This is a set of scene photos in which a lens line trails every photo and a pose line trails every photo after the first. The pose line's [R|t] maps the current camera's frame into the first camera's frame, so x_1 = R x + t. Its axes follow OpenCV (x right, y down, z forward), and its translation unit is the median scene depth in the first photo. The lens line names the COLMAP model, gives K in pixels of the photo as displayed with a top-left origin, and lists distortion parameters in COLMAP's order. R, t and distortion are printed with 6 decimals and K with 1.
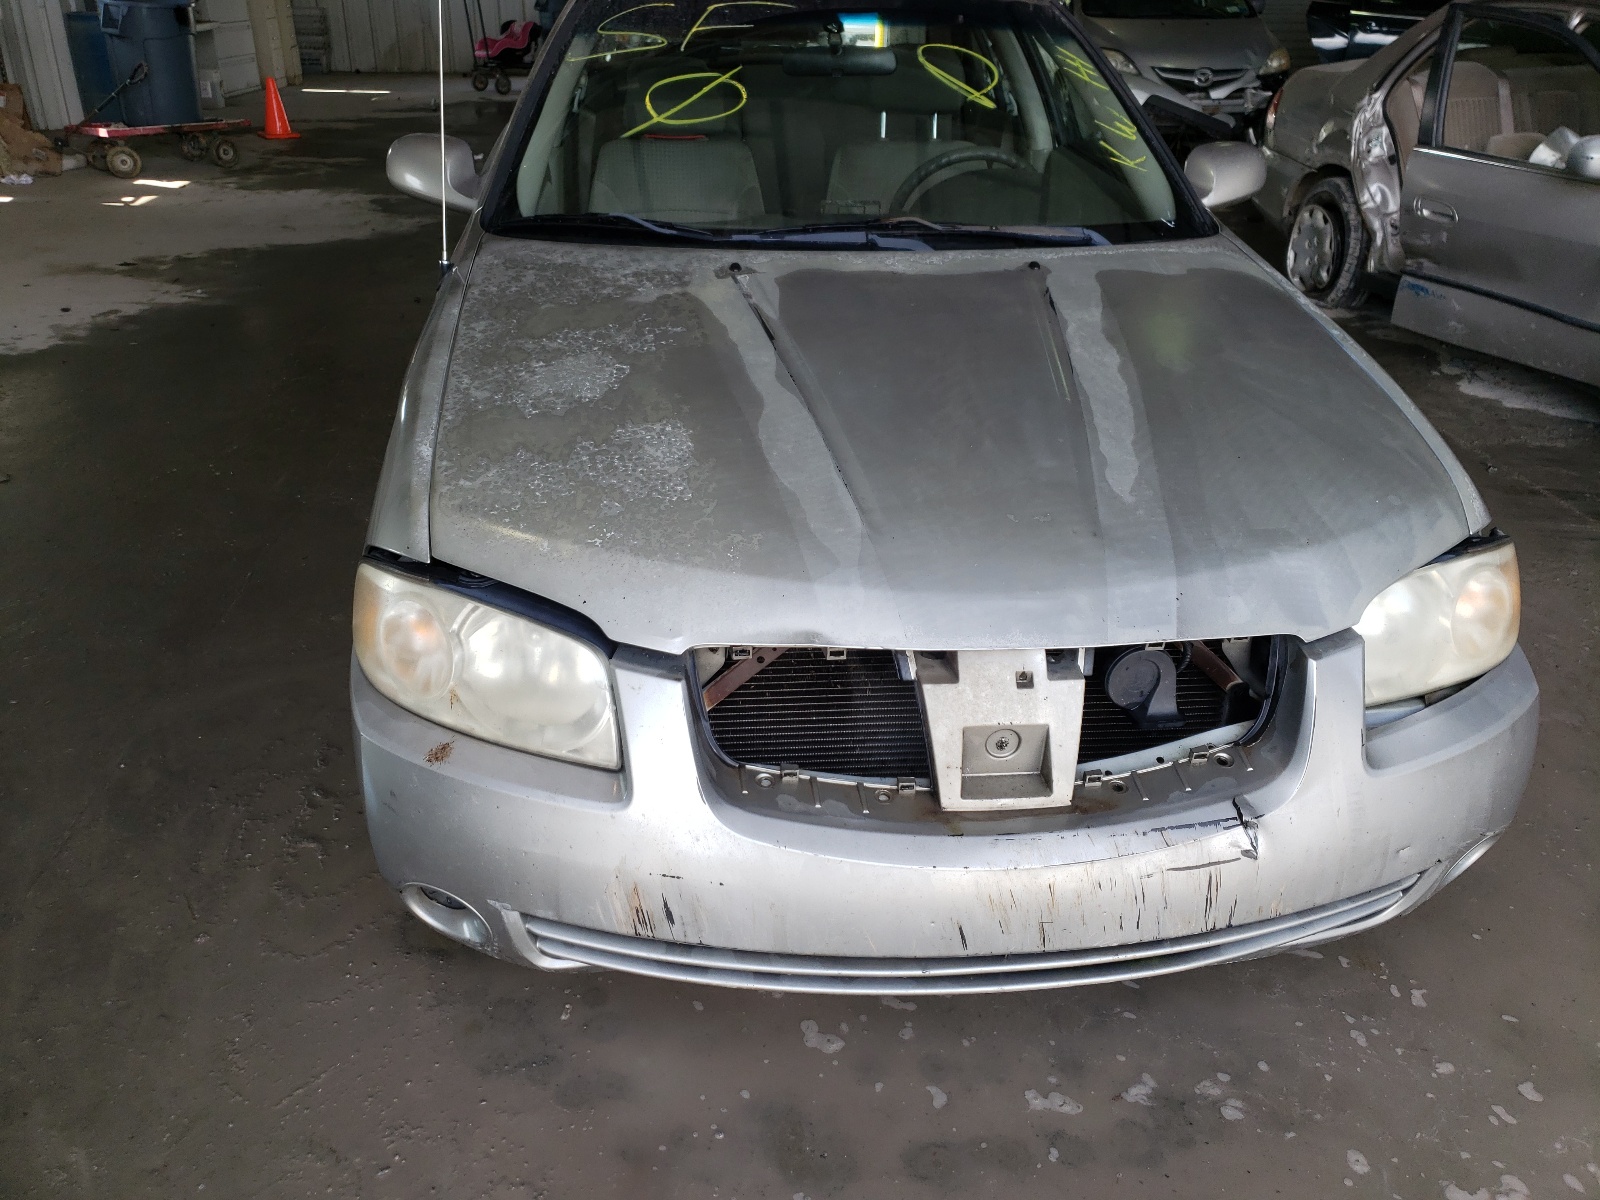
lens RADIAL K [[1294.2, 0, 794.9], [0, 1294.2, 591.3], [0, 0, 1]] dist [0.013979, 0.006984]
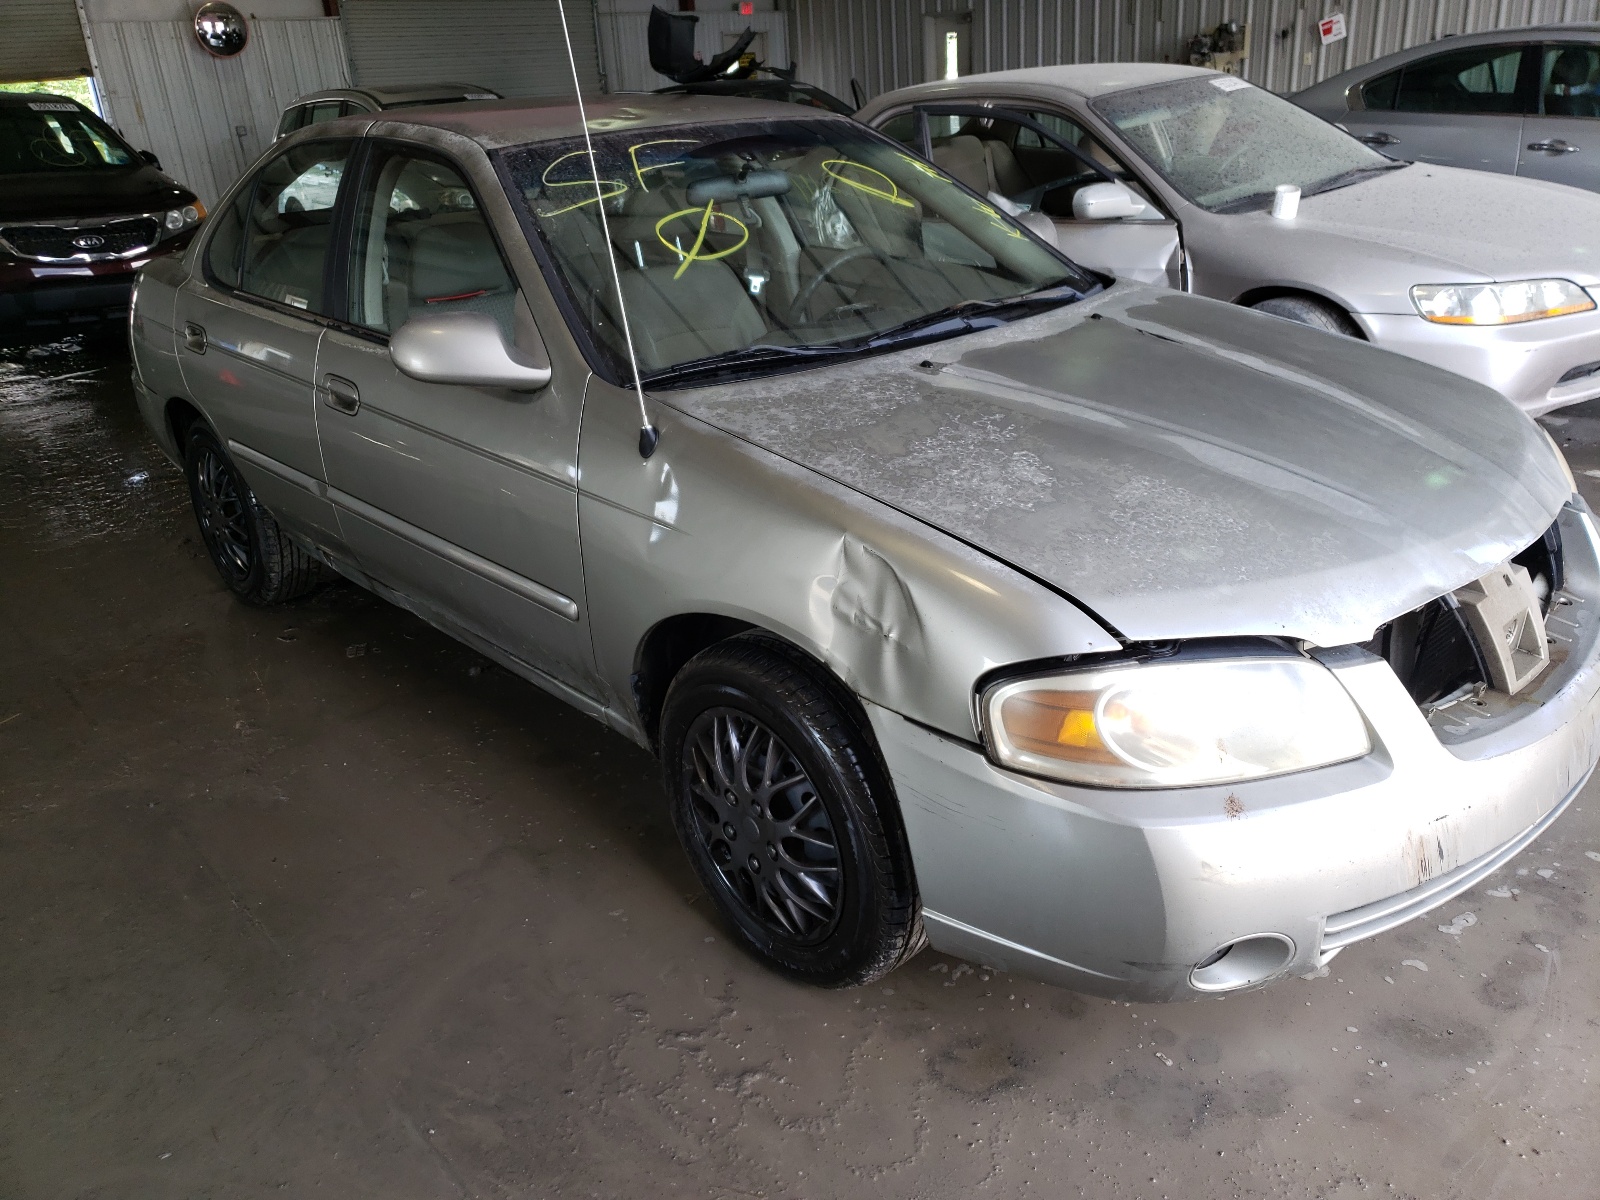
lens RADIAL K [[1294.2, 0, 795.9], [0, 1294.2, 605.4], [0, 0, 1]] dist [0.013979, 0.006984]
pose [[0.787413, -0.290318, 0.543779, -0.920092], [0.335926, 0.941746, 0.016355, -0.140512], [-0.516850, 0.169792, 0.839069, 0.235234]]
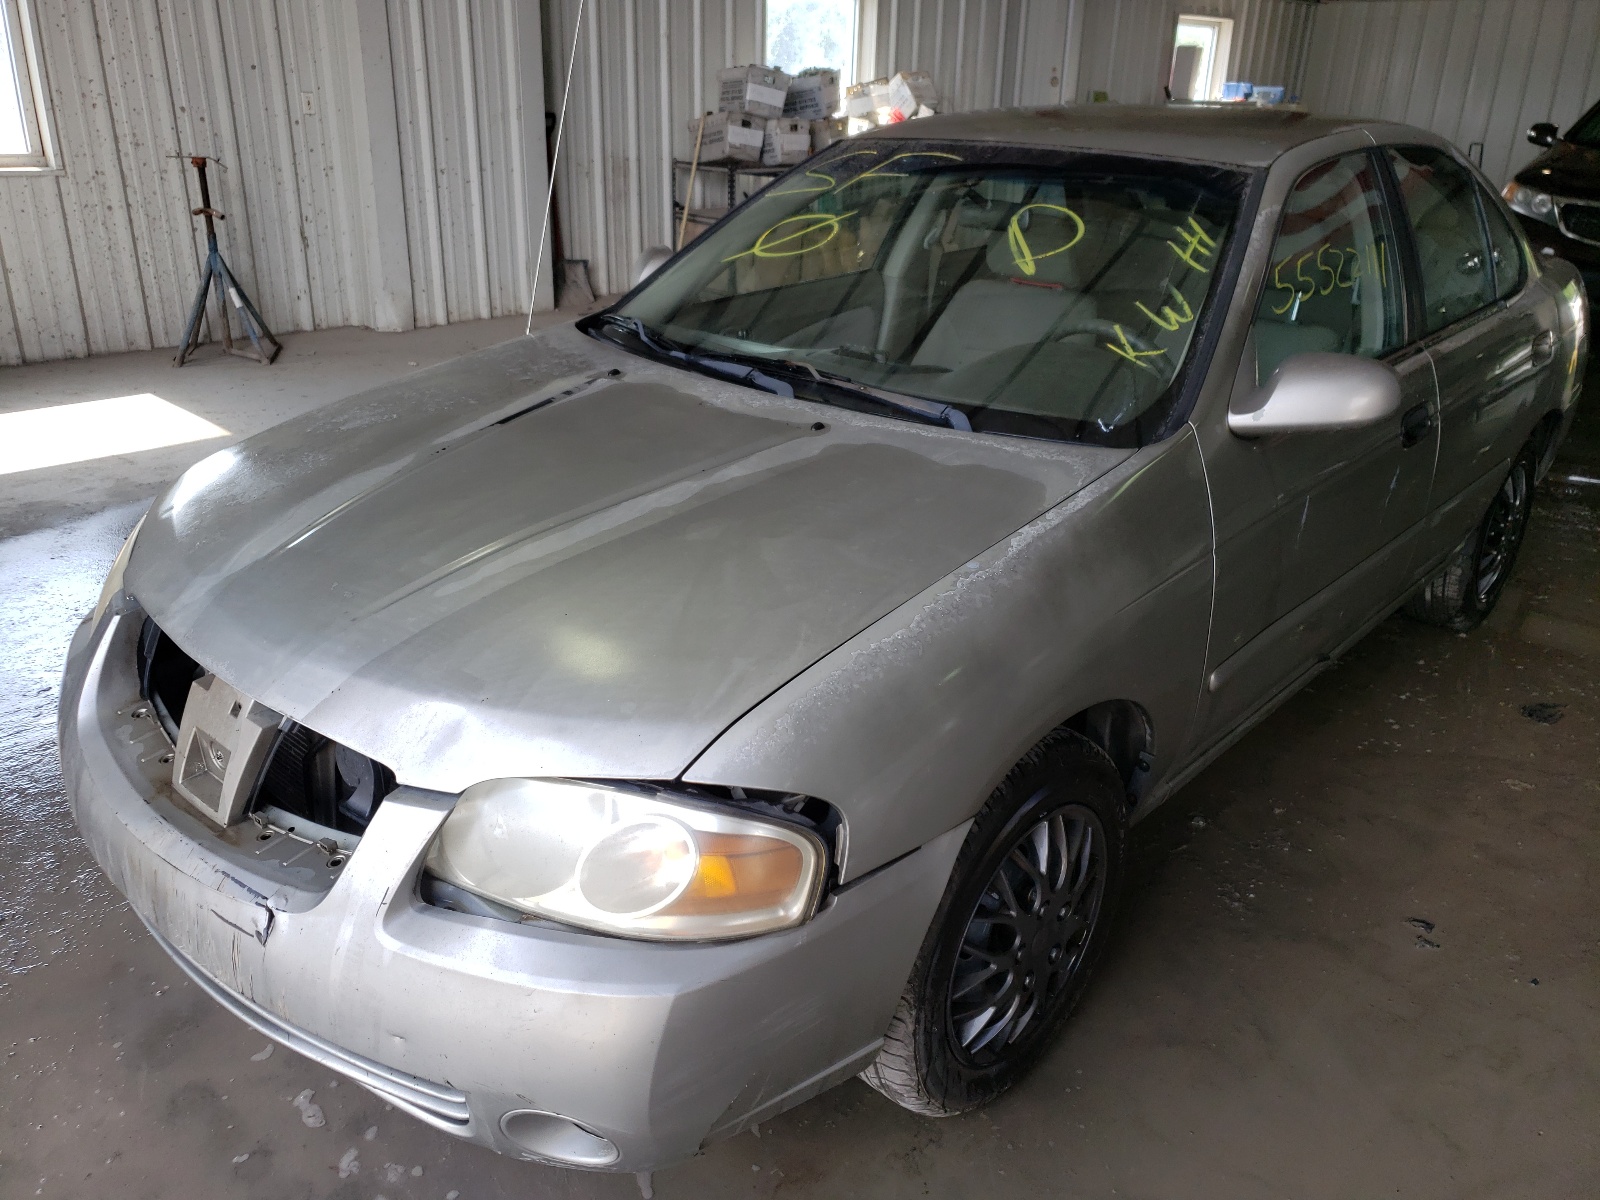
lens RADIAL K [[1294.2, 0, 796.4], [0, 1294.2, 604.3], [0, 0, 1]] dist [0.013979, 0.006984]
pose [[0.656864, 0.289058, -0.696402, 1.076722], [-0.351893, 0.934369, 0.055917, -0.216106], [0.666859, 0.208329, 0.715470, 0.407327]]
